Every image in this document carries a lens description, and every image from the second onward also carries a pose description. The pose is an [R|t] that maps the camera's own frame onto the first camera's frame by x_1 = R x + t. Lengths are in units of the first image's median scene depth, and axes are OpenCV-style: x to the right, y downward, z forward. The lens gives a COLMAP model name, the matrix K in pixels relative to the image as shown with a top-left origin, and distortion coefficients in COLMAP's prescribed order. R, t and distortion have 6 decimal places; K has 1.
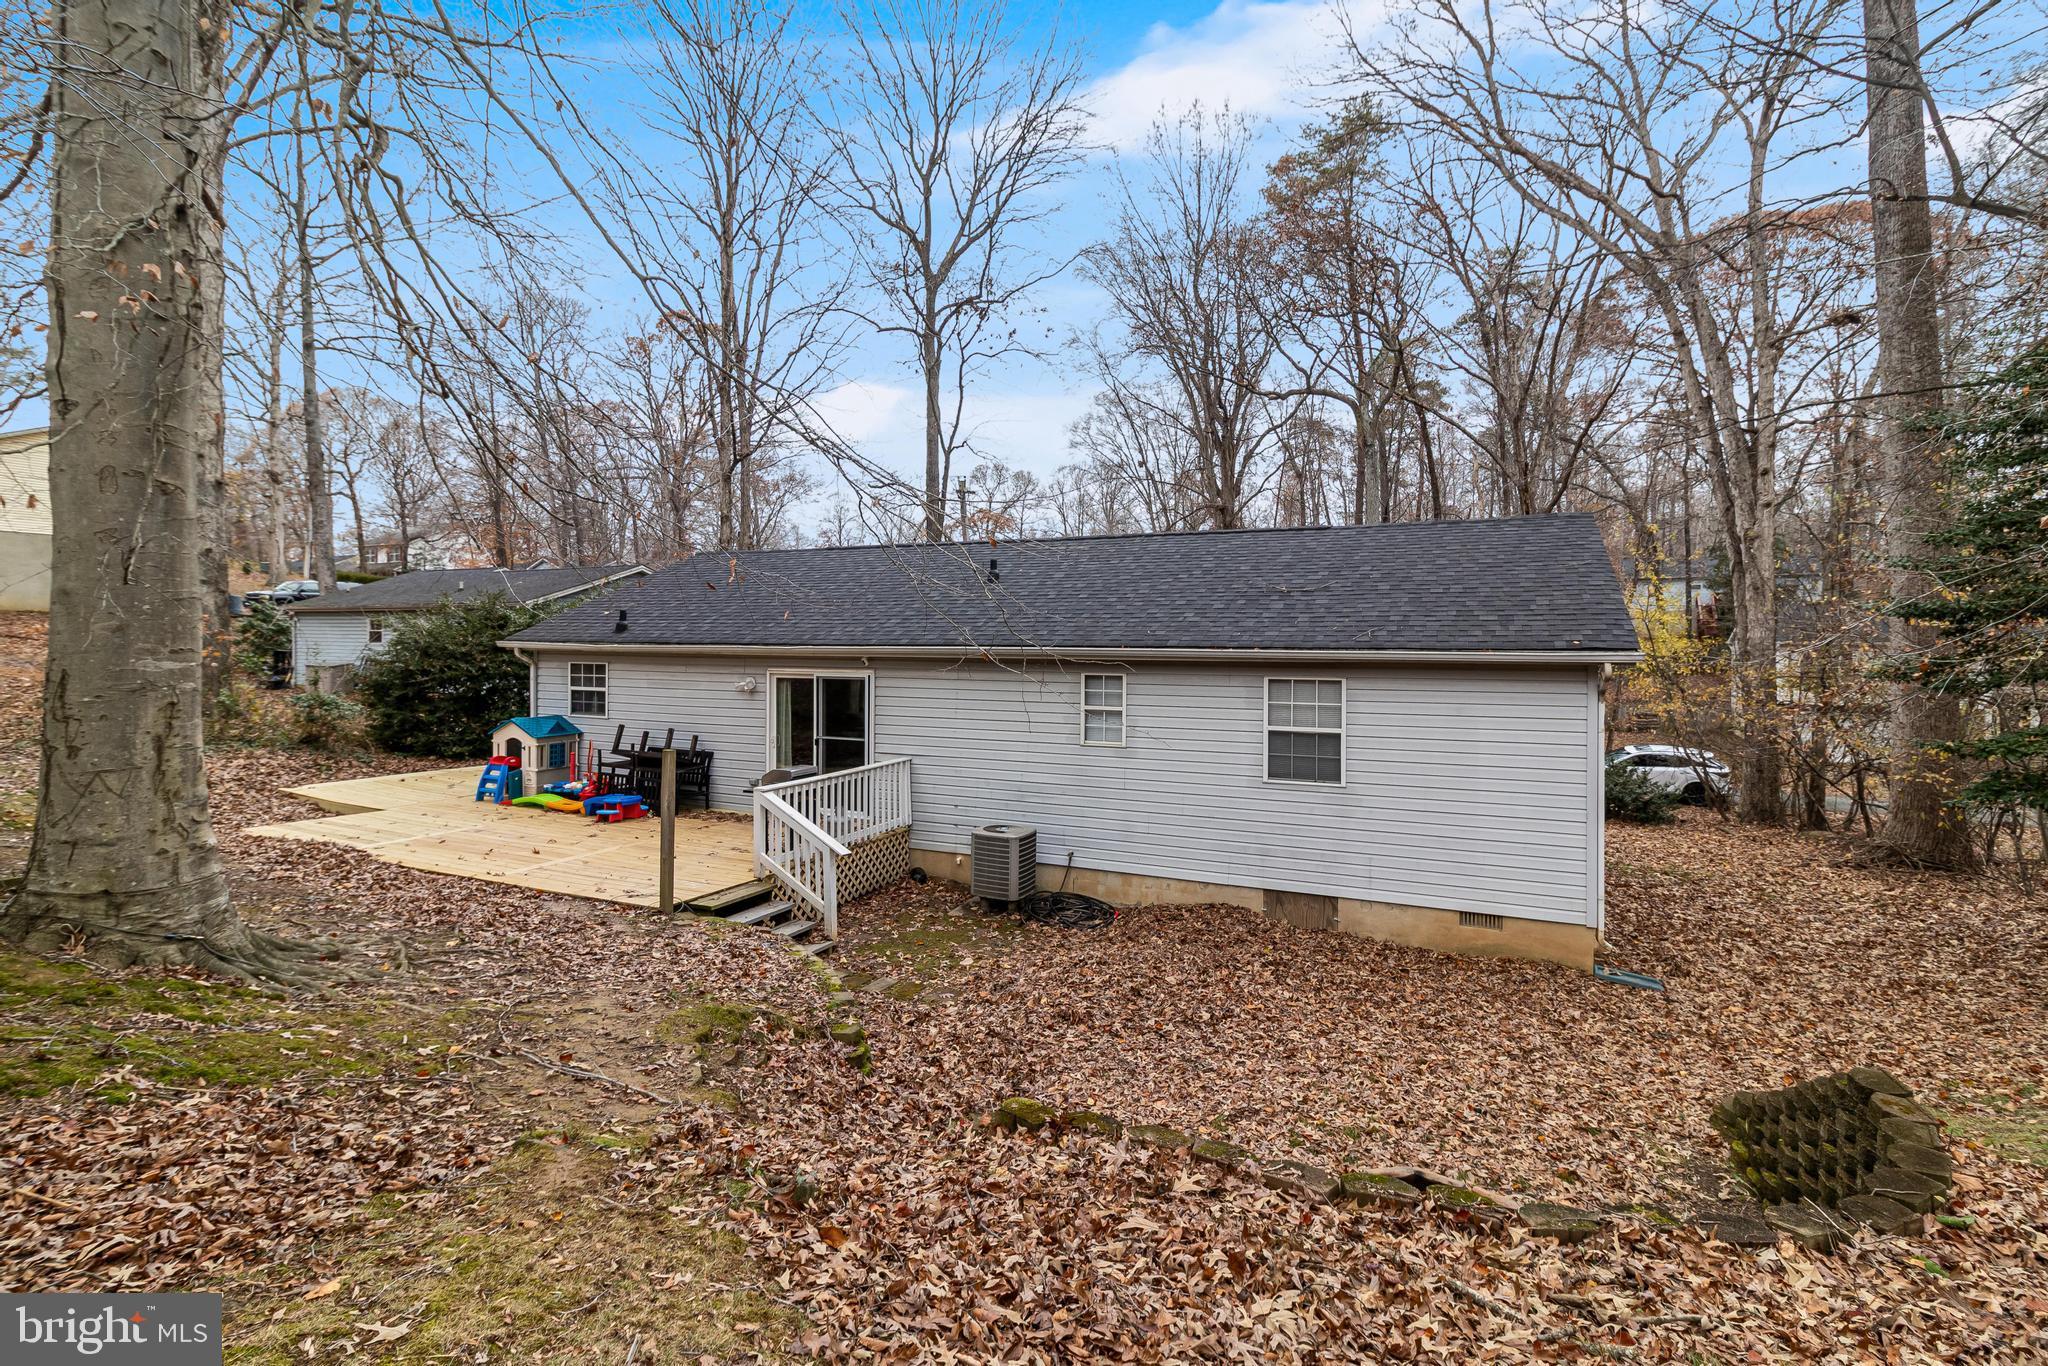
lens RADIAL K [[973.8, 0, 1031.8], [0, 973.8, 663.5], [0, 0, 1]] dist [-0.006387, -0.000183]
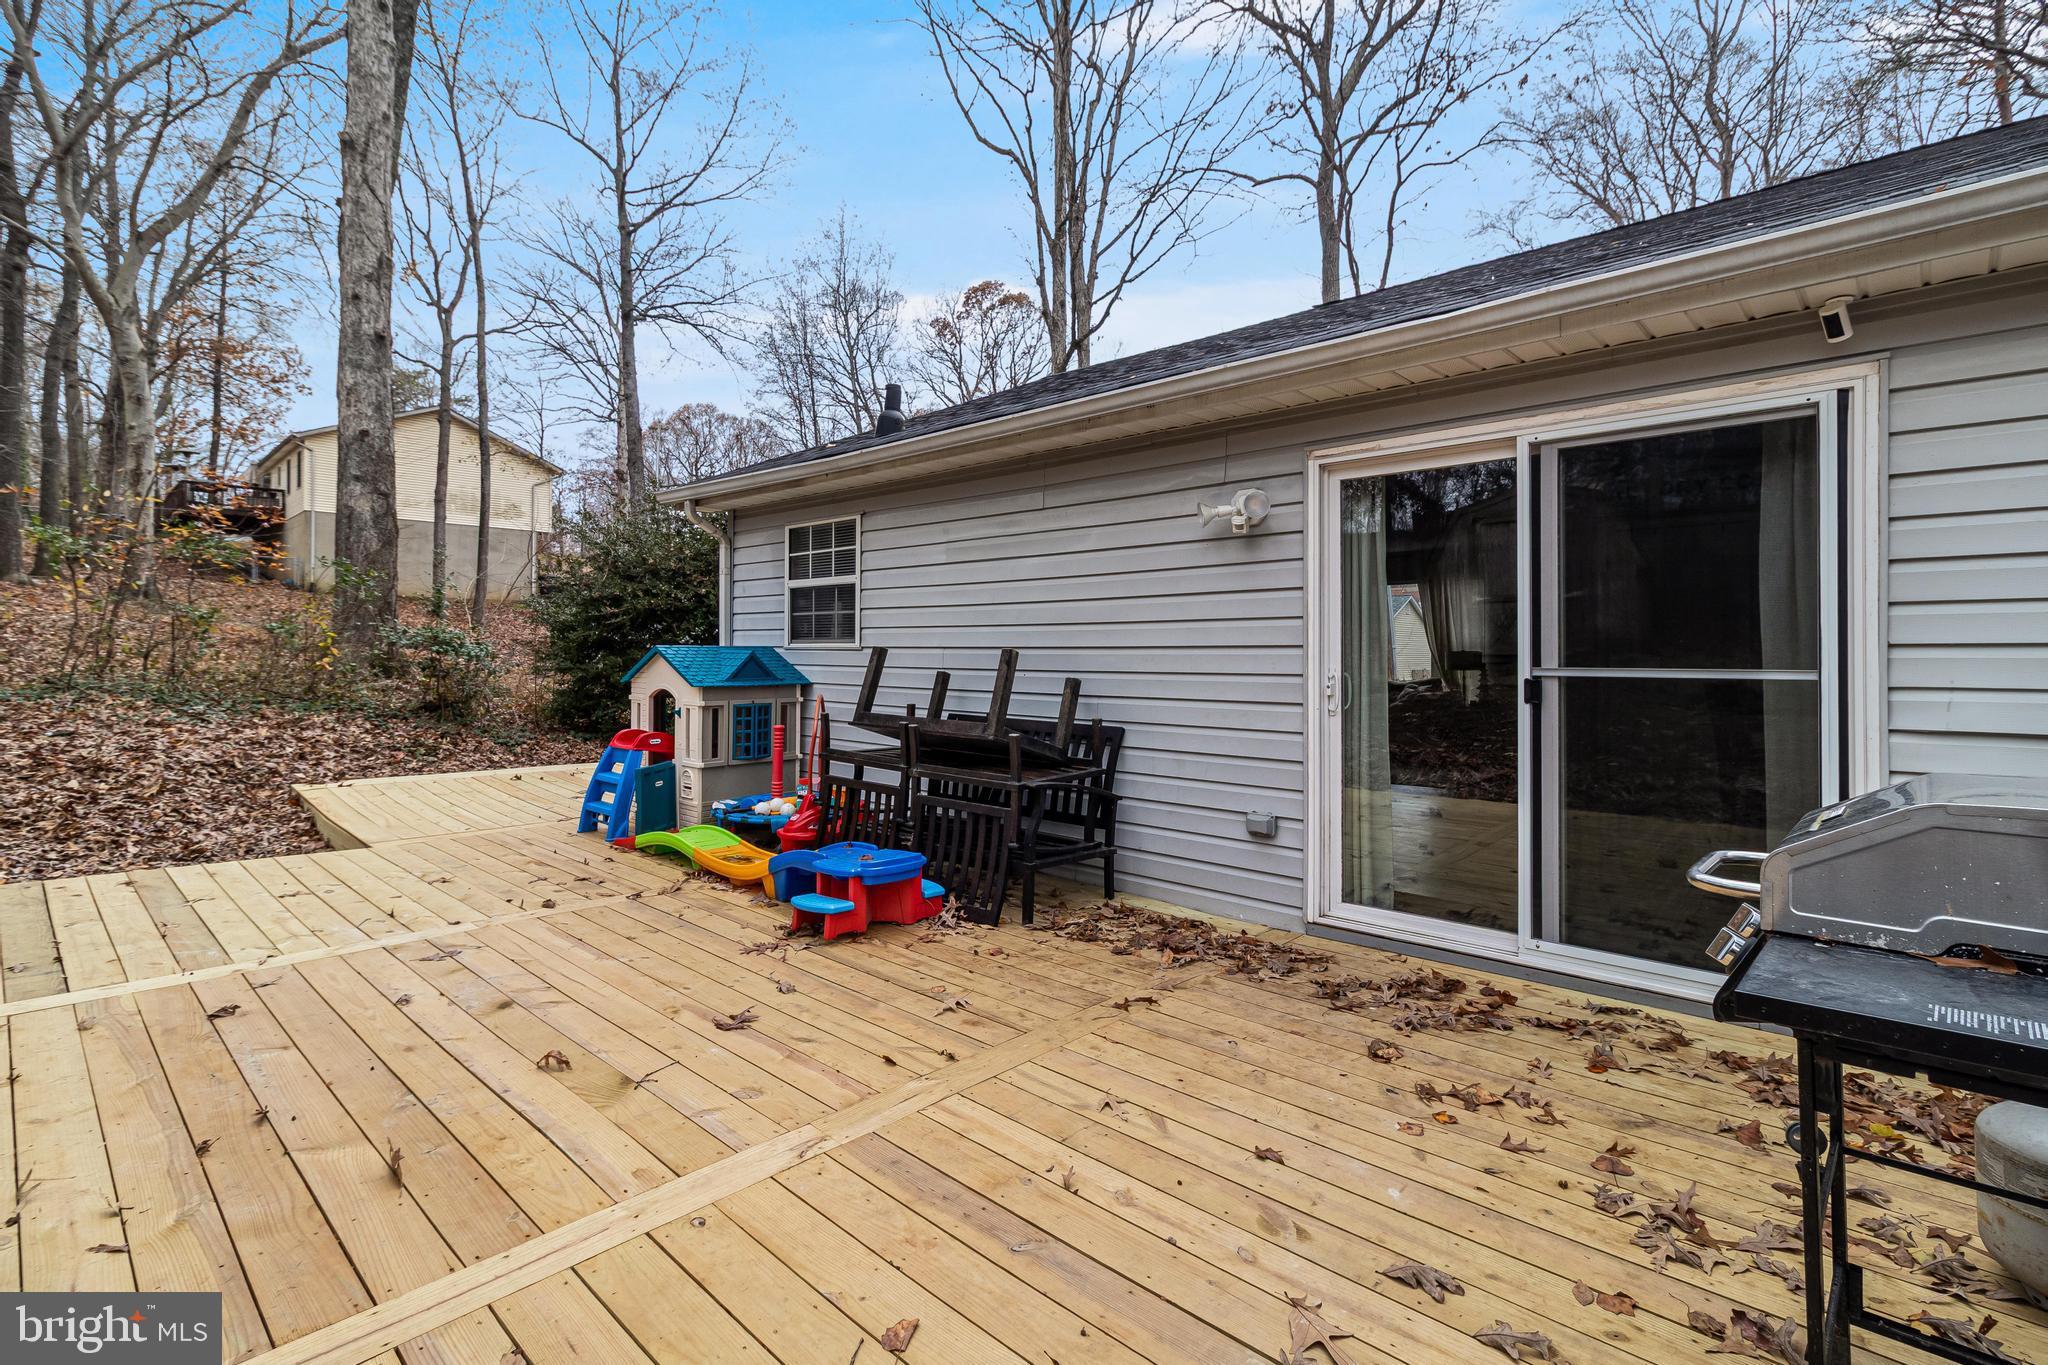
lens RADIAL K [[973.8, 0, 985.4], [0, 973.8, 643.4], [0, 0, 1]] dist [-0.006387, -0.000183]
pose [[0.939377, -0.008606, -0.342778, -0.254061], [-0.003294, 0.999412, -0.034119, 0.072380], [0.342871, 0.033179, 0.938796, 0.657445]]
